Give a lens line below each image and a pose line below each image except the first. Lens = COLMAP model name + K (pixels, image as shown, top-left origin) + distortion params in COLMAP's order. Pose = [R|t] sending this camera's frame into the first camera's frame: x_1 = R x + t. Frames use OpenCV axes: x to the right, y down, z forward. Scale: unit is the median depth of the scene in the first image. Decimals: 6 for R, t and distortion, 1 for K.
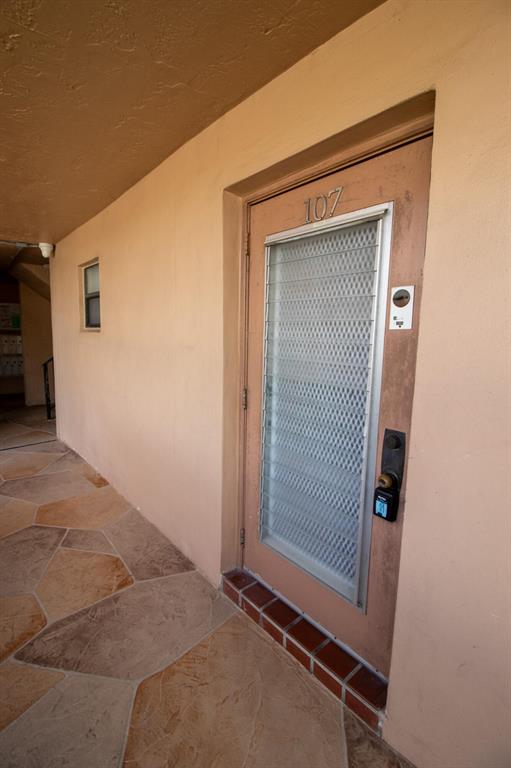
lens RADIAL K [[354.4, 0, 255.5], [0, 354.4, 384.0], [0, 0, 1]] dist [0.000753, -0.013342]
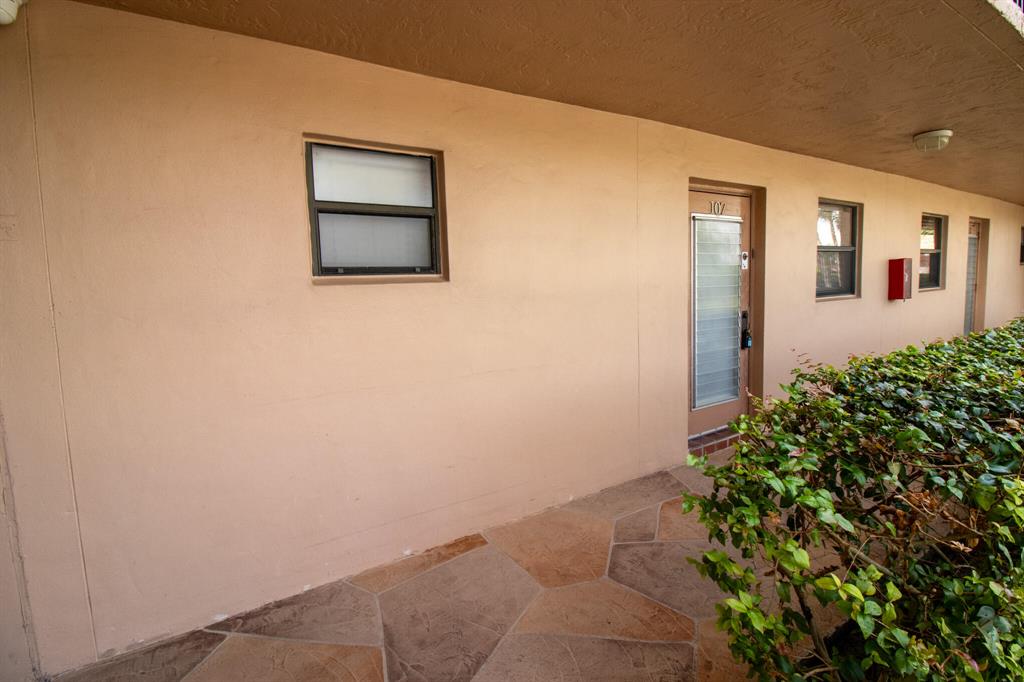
lens RADIAL K [[472.5, 0, 512.0], [0, 472.5, 333.4], [0, 0, 1]] dist [0.000753, -0.013342]
pose [[0.155561, -0.129159, 0.979346, -1.336948], [0.171590, 0.979877, 0.101973, -0.140399], [-0.972809, 0.152182, 0.174593, 0.884003]]
